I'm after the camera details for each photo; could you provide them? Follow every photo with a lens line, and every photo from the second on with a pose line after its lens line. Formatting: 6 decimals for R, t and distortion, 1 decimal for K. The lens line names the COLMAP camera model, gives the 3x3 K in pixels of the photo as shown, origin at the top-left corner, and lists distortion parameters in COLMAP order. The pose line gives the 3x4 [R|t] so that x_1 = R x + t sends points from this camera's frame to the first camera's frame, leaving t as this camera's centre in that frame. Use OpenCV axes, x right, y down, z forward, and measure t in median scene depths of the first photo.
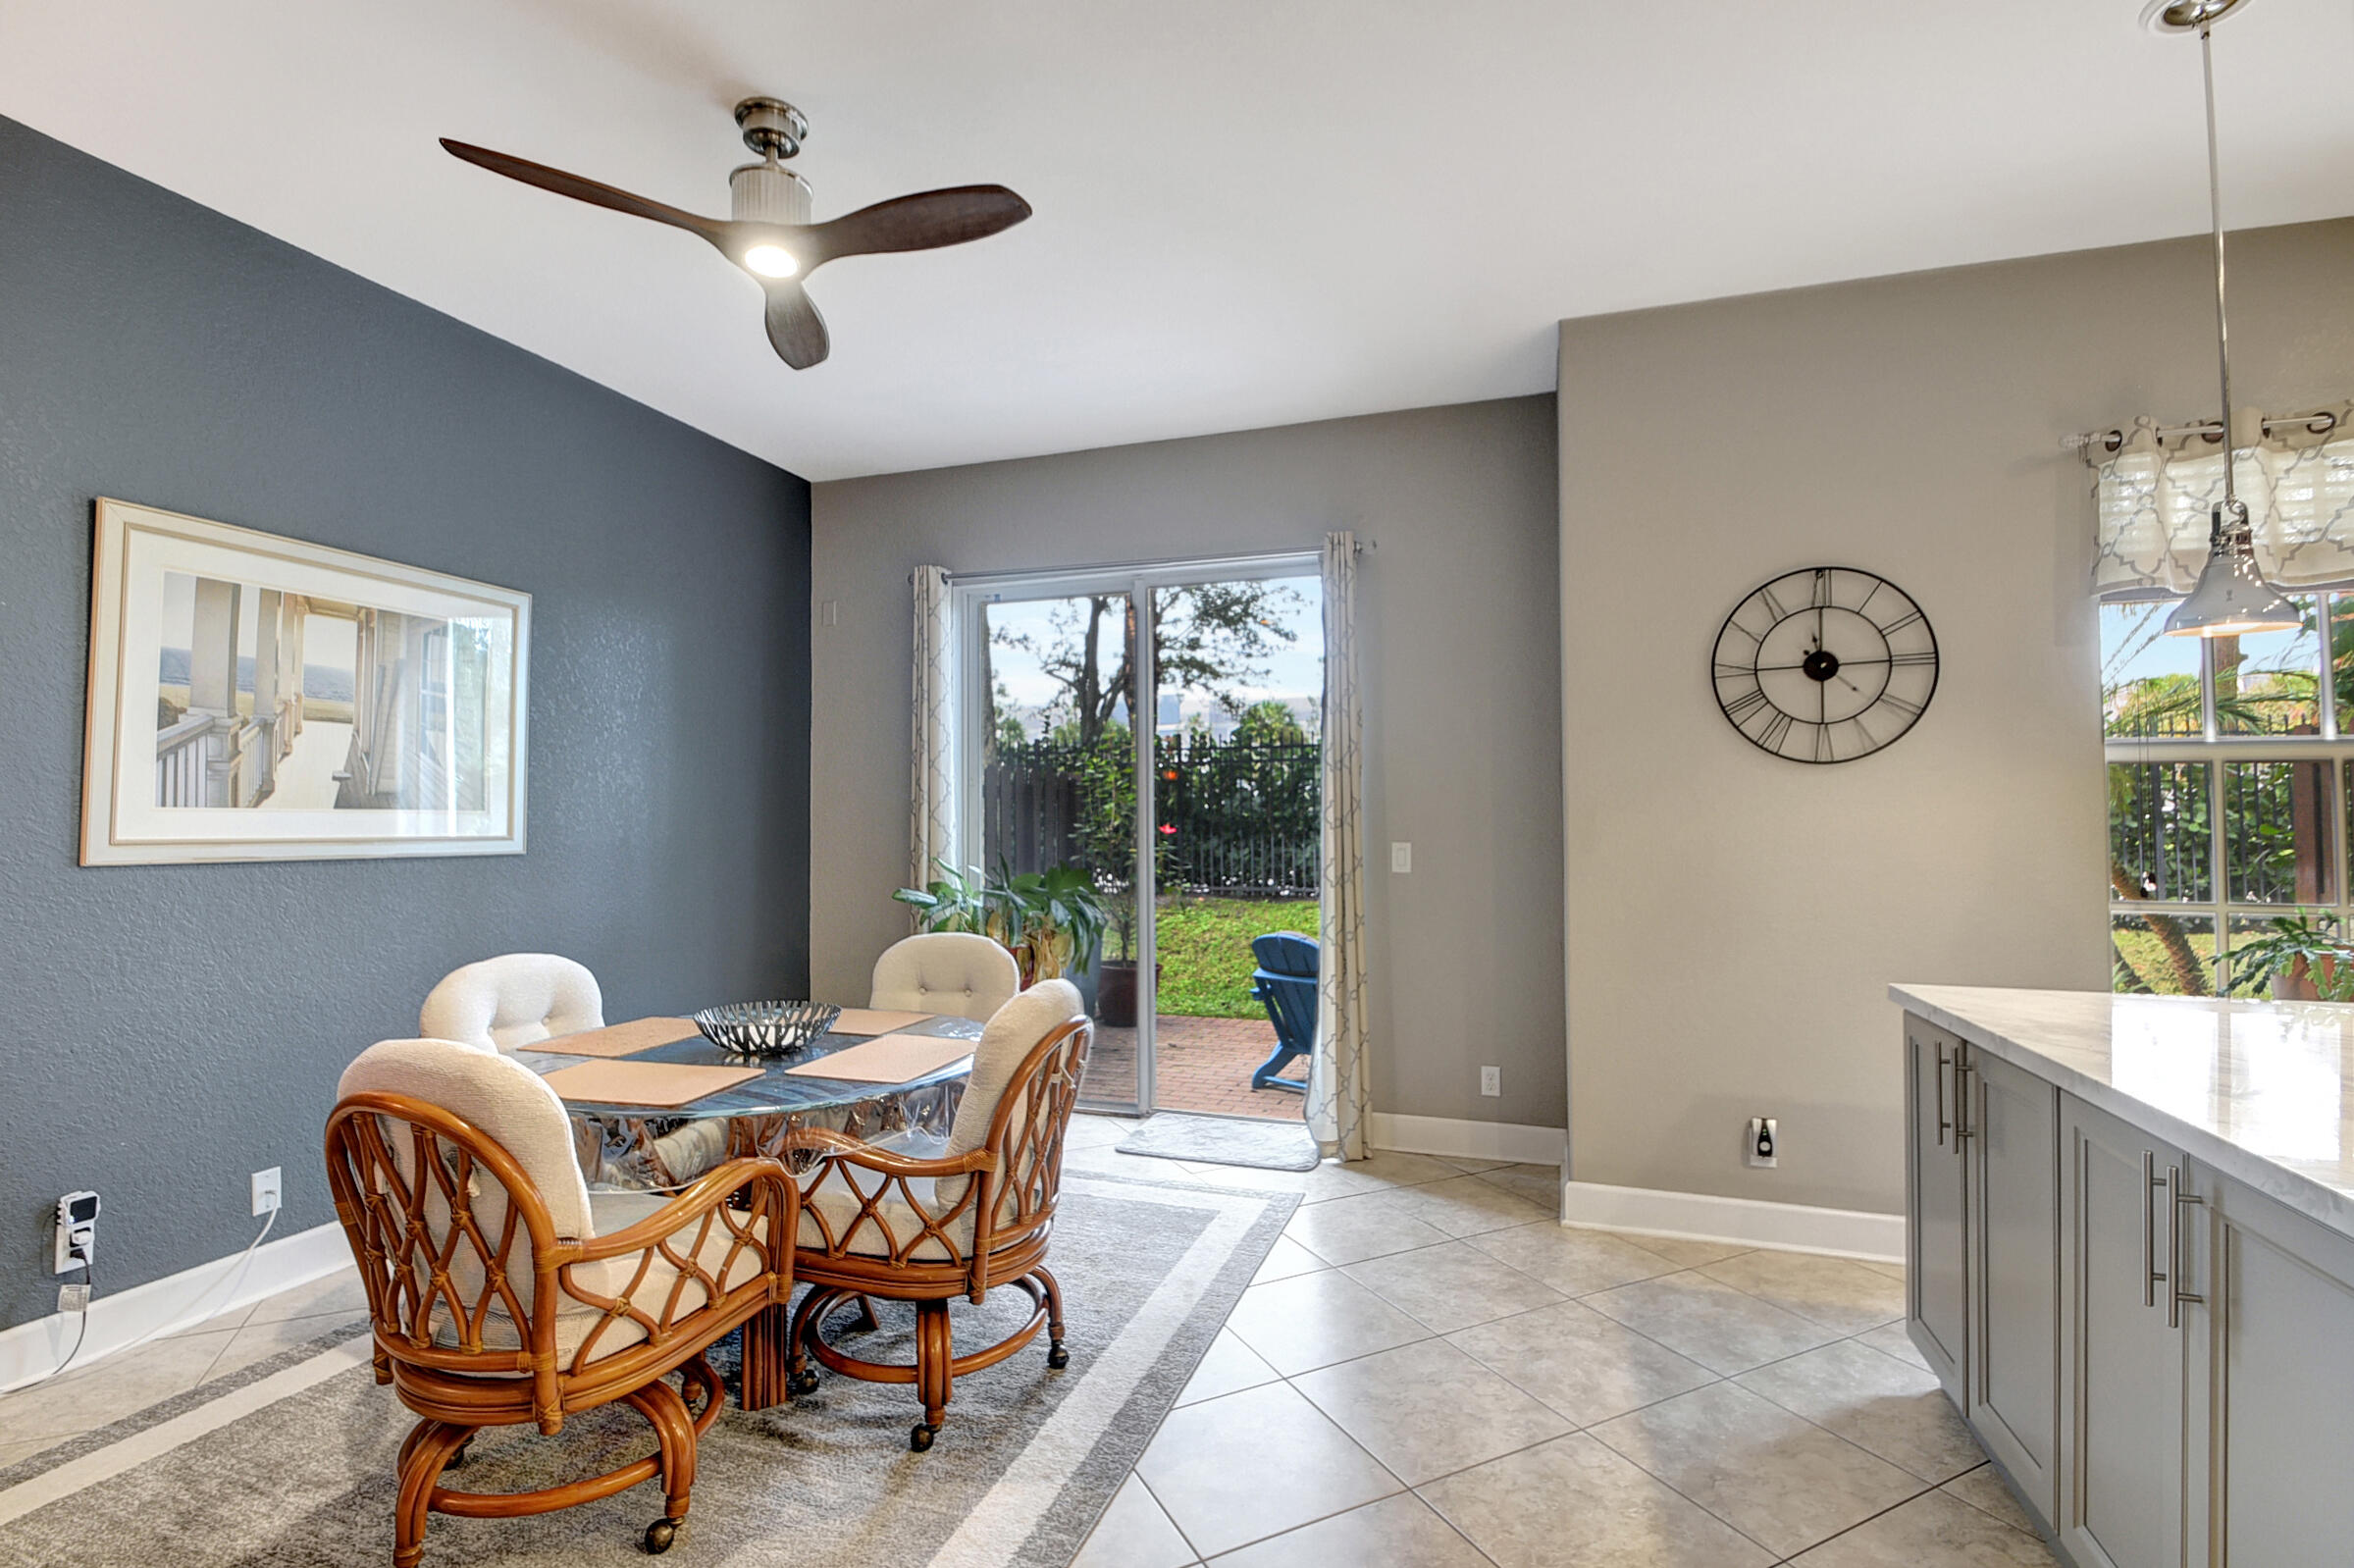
lens RADIAL K [[1078.8, 0, 1170.9], [0, 1078.8, 800.5], [0, 0, 1]] dist [0.021459, -0.022289]
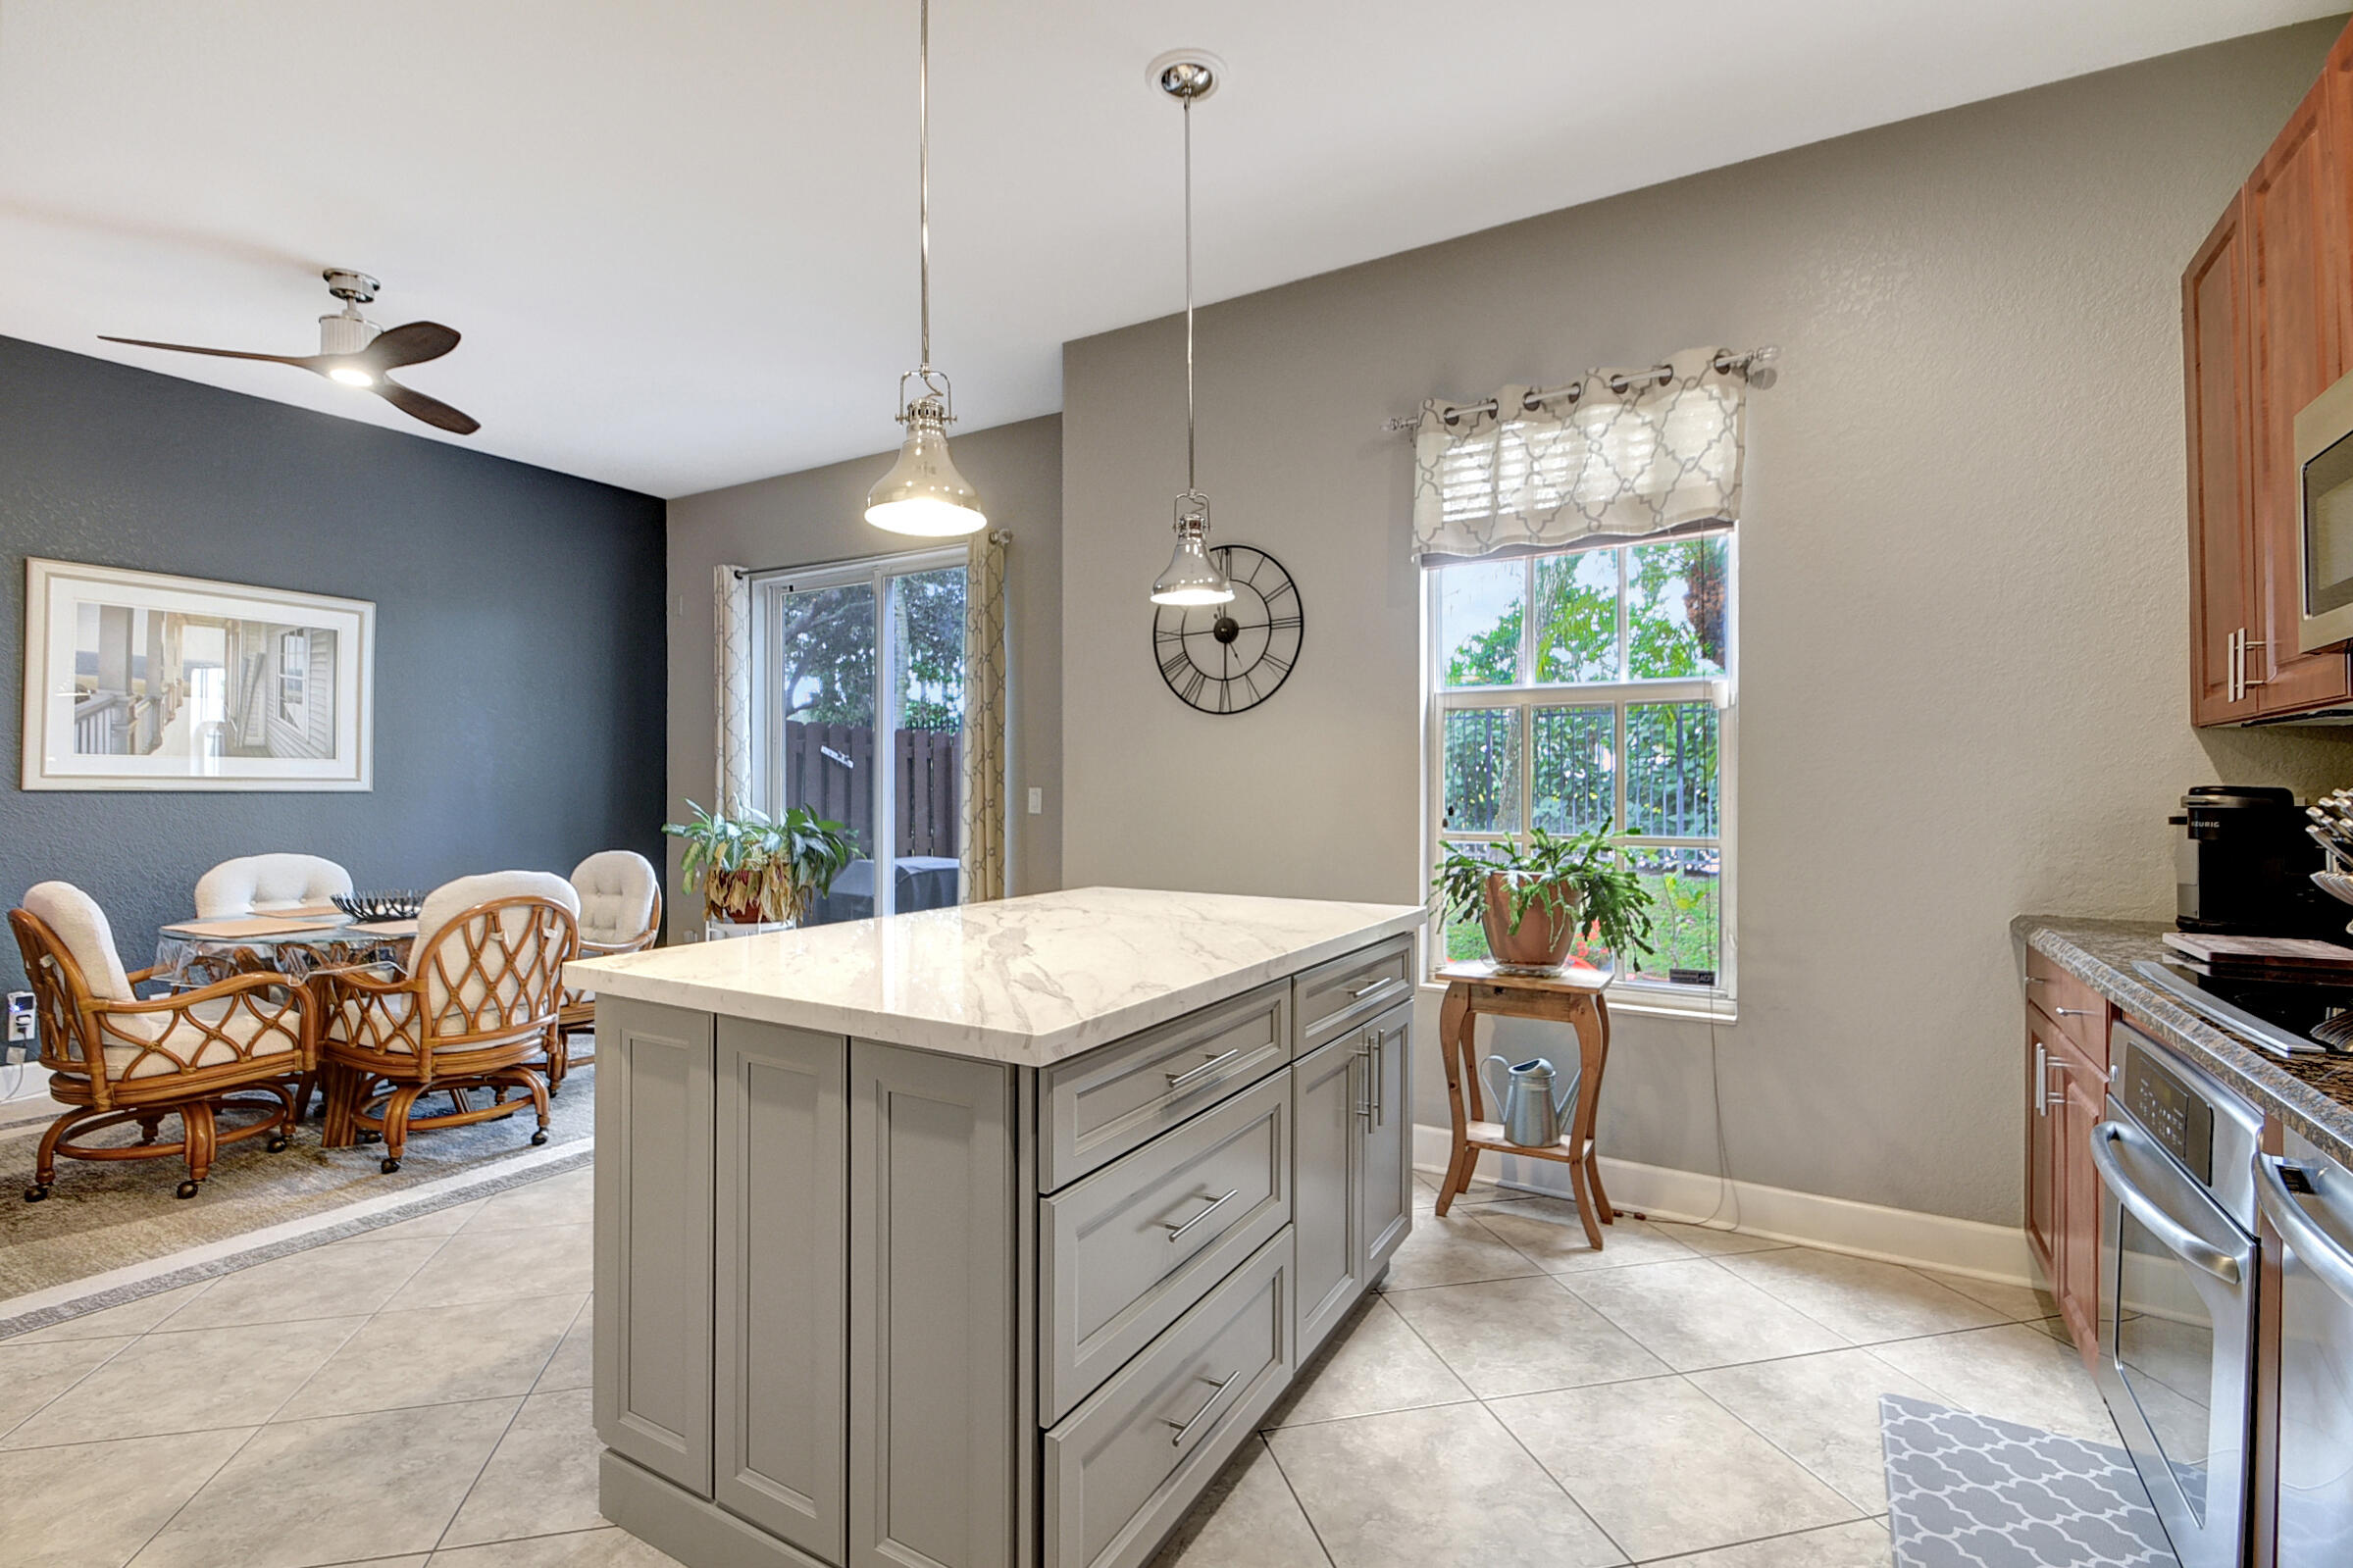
lens RADIAL K [[1067.7, 0, 1162.1], [0, 1067.7, 800.8], [0, 0, 1]] dist [0.008596, -0.014569]
pose [[0.977724, 0.005206, -0.209828, 0.851975], [0.000620, 0.999616, 0.027689, 0.030303], [0.209892, -0.027202, 0.977346, -0.158586]]
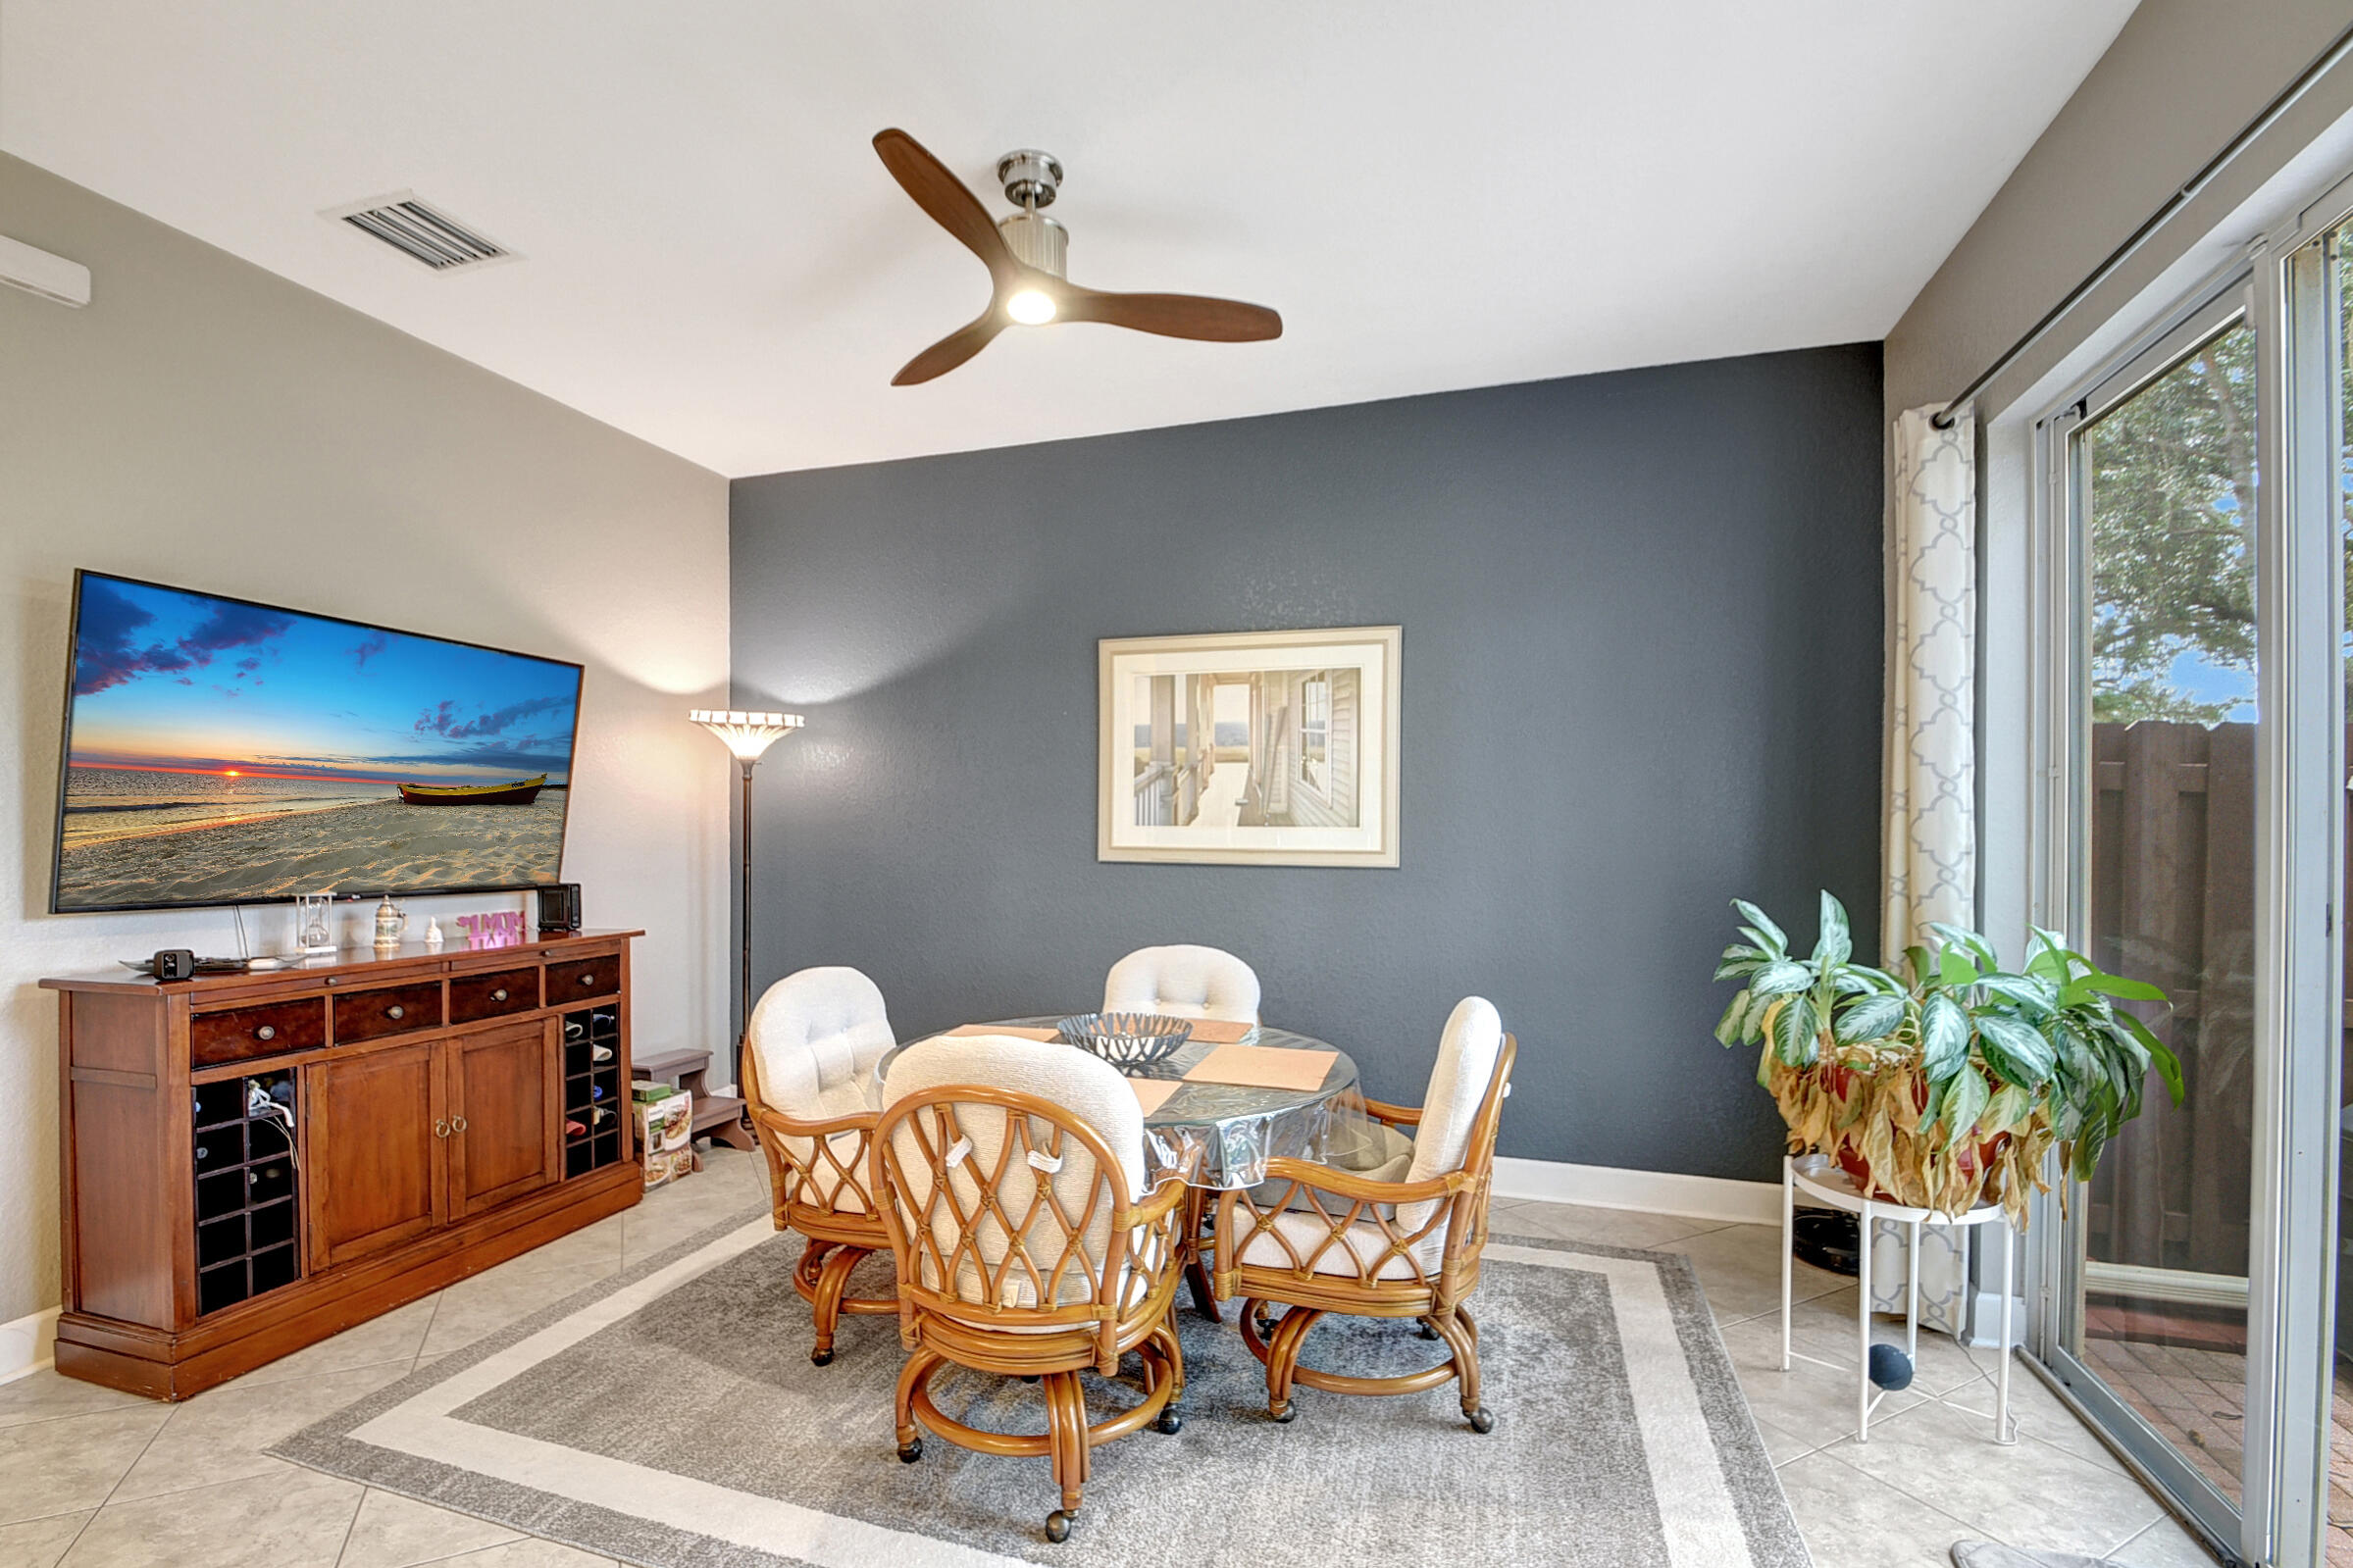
lens RADIAL K [[1060.5, 0, 1171.7], [0, 1060.5, 846.0], [0, 0, 1]] dist [0.013495, -0.013205]
pose [[0.021407, 0.016447, -0.999636, 0.575387], [0.012938, 0.999776, 0.016726, 0.008975], [0.999687, -0.013291, 0.021189, 0.942981]]
